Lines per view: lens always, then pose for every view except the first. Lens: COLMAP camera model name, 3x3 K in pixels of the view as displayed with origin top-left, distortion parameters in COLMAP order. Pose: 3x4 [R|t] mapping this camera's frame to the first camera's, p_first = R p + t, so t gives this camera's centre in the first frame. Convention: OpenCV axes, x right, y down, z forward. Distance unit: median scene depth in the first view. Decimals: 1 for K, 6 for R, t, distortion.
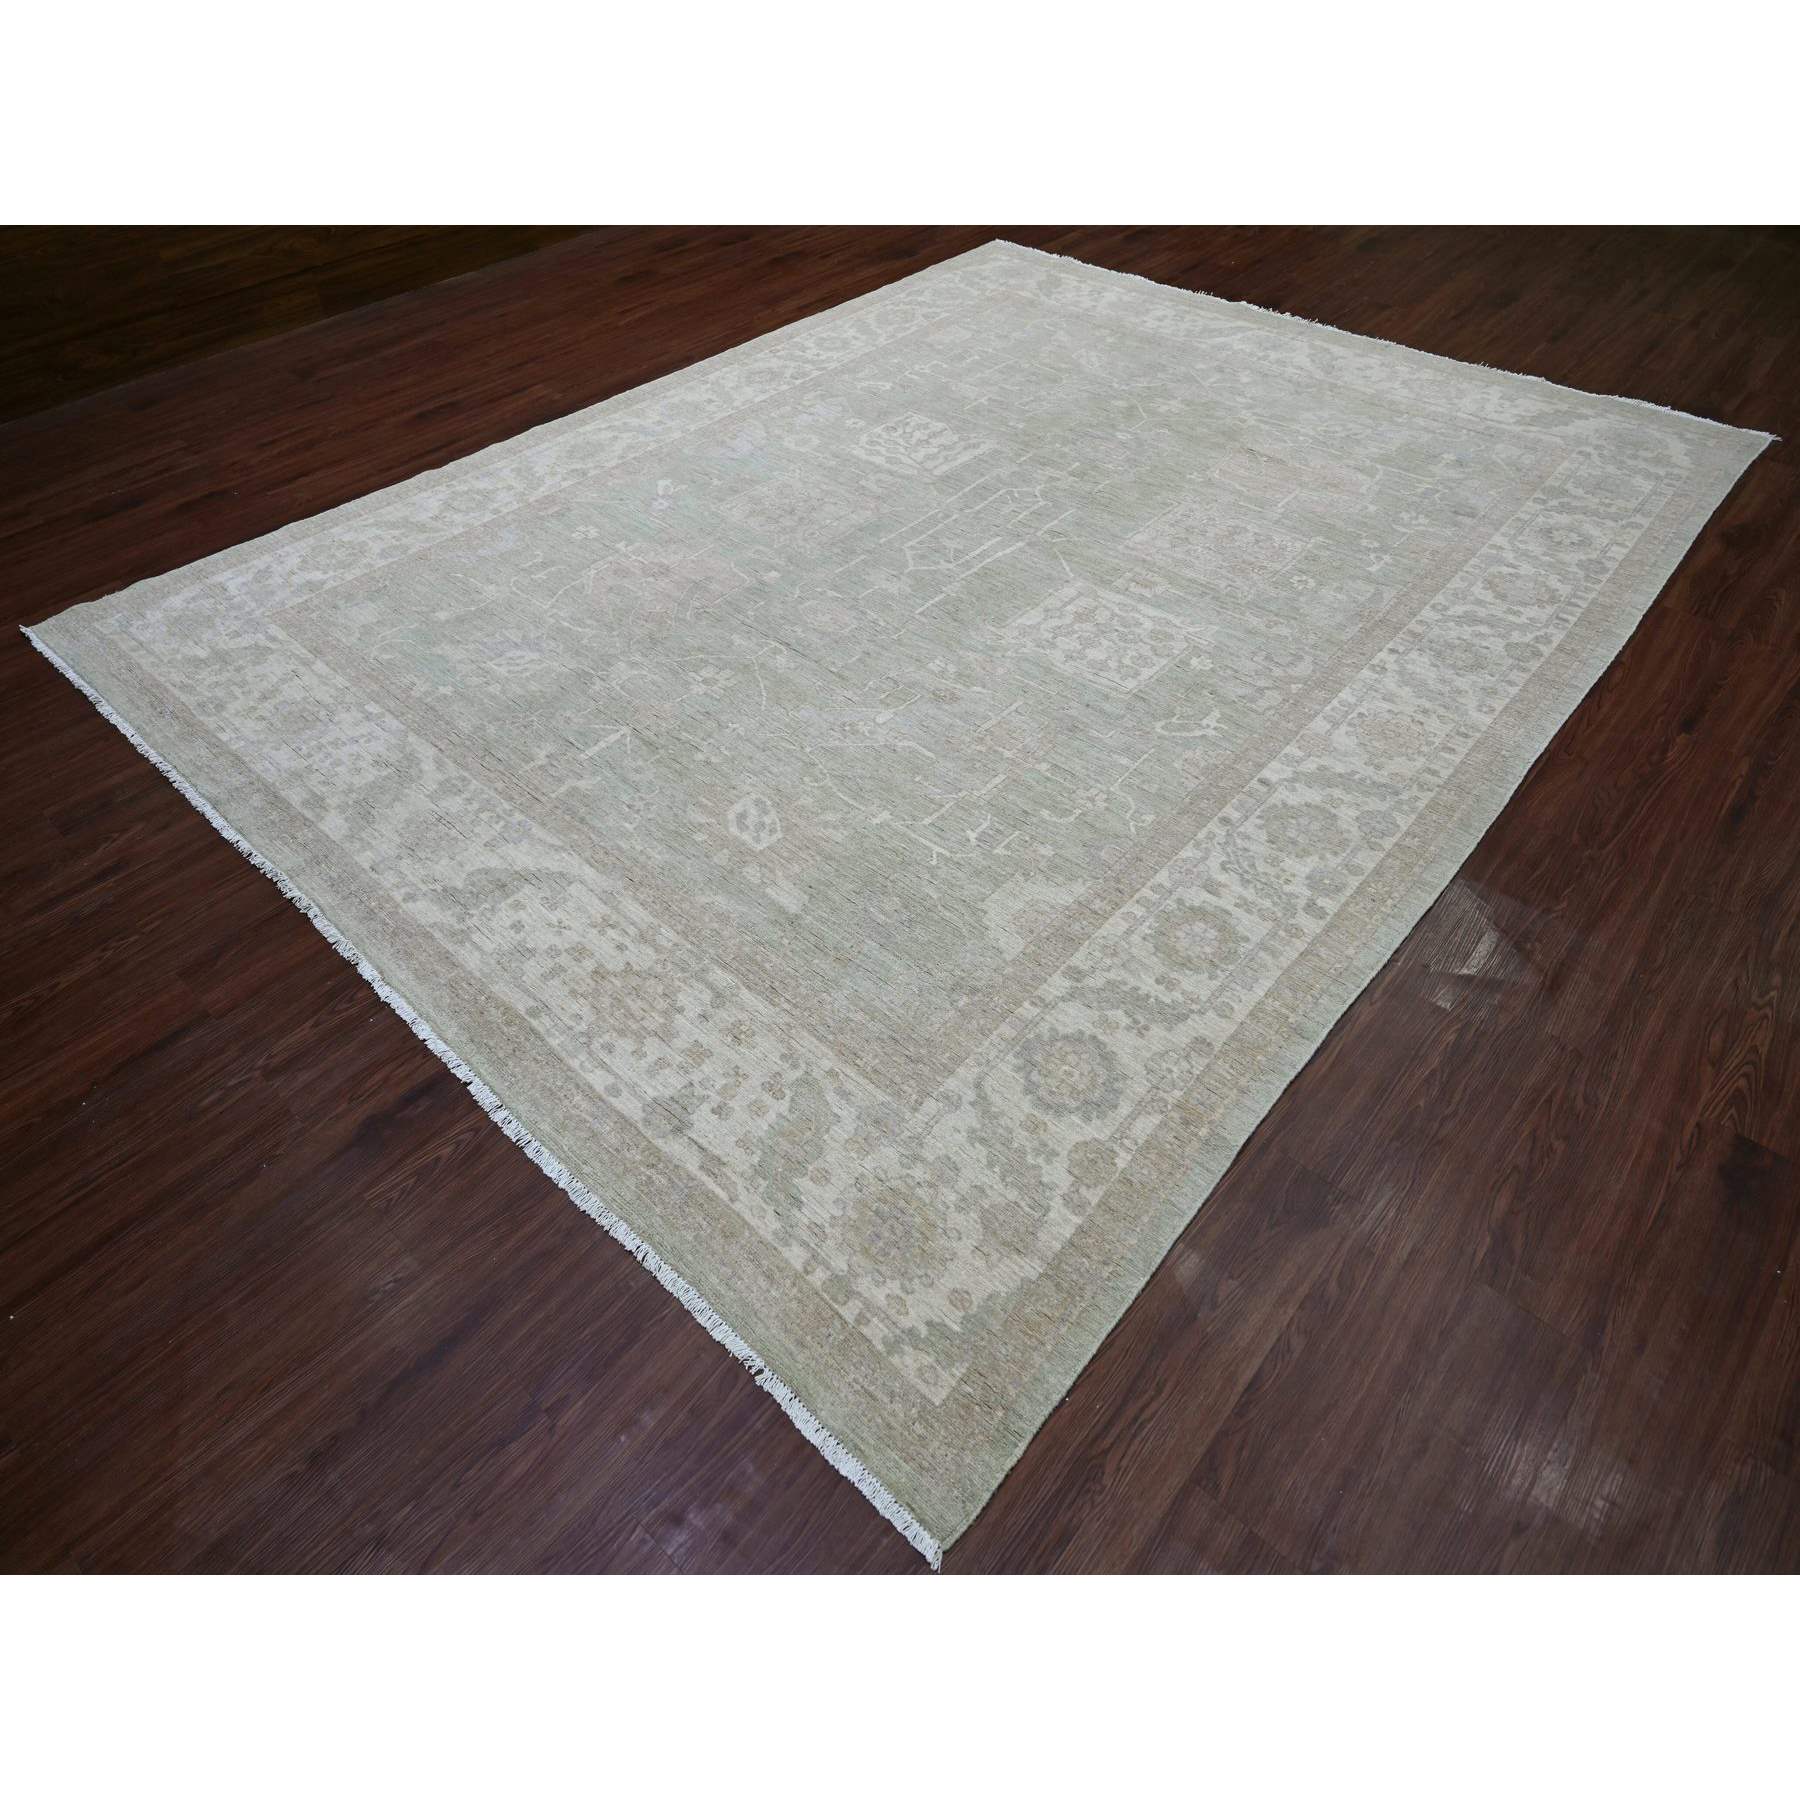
lens RADIAL K [[1060.7, 0, 900.0], [0, 1060.7, 900.0], [0, 0, 1]] dist [-0.006981, -0.000178]
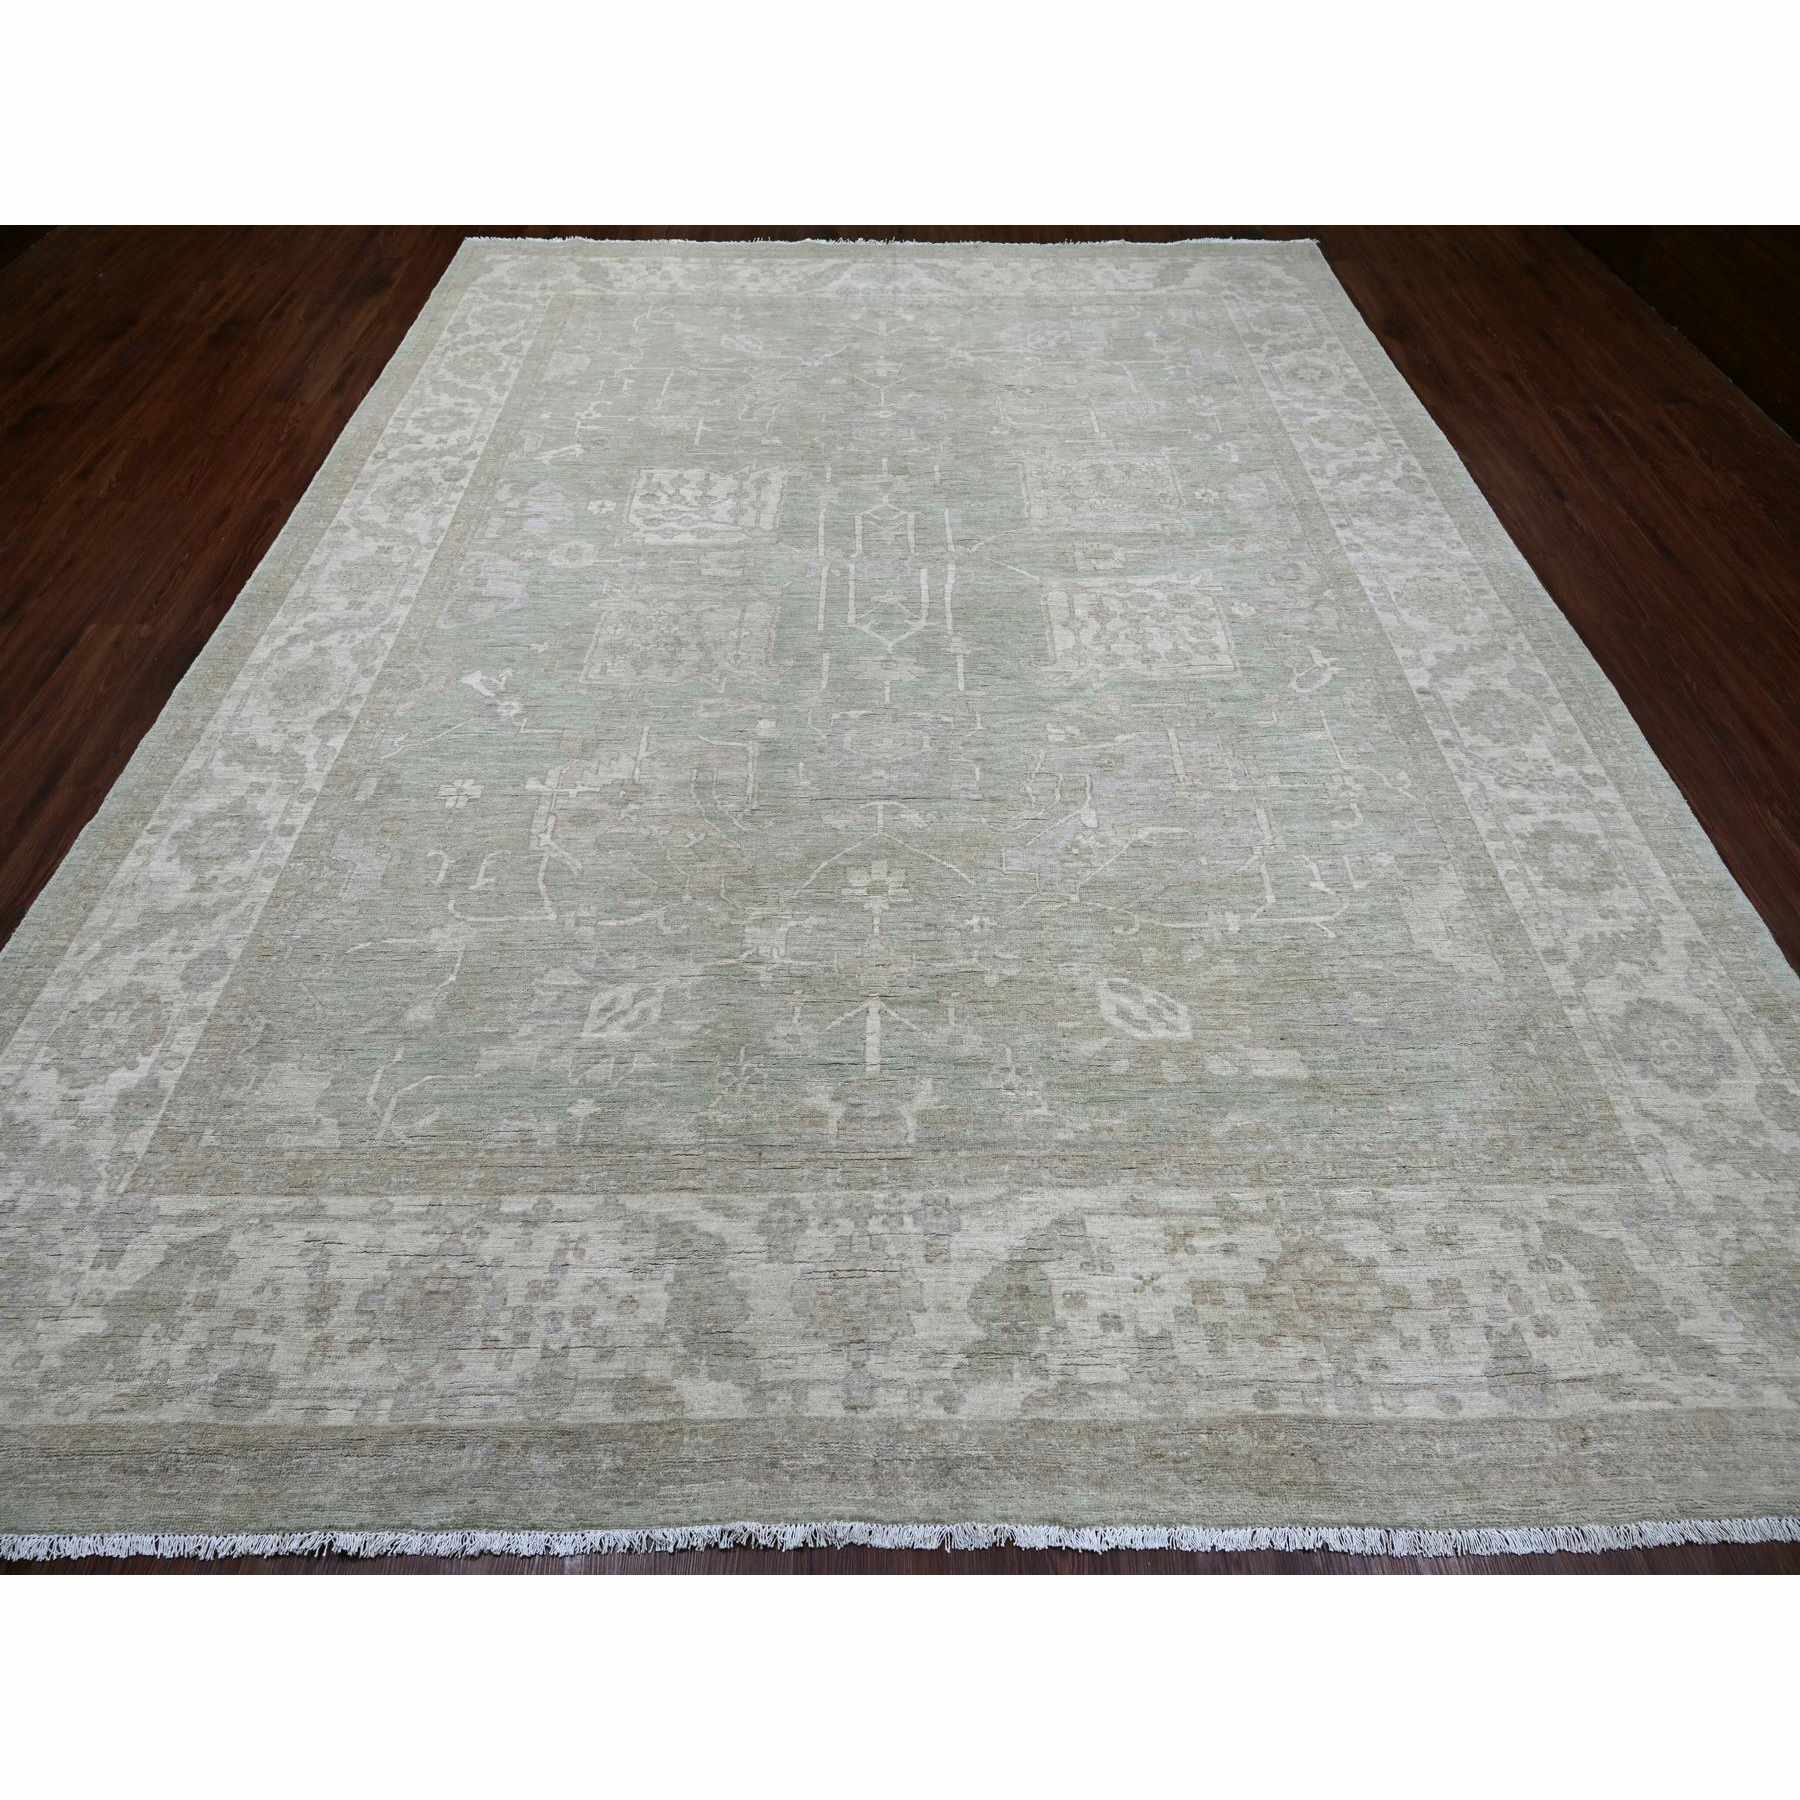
lens RADIAL K [[1060.7, 0, 900.0], [0, 1060.7, 900.0], [0, 0, 1]] dist [-0.006981, -0.000178]
pose [[0.738306, -0.509764, 0.441640, -0.487170], [0.485792, 0.856151, 0.176100, -0.313202], [-0.467880, 0.084530, 0.879741, 0.328038]]
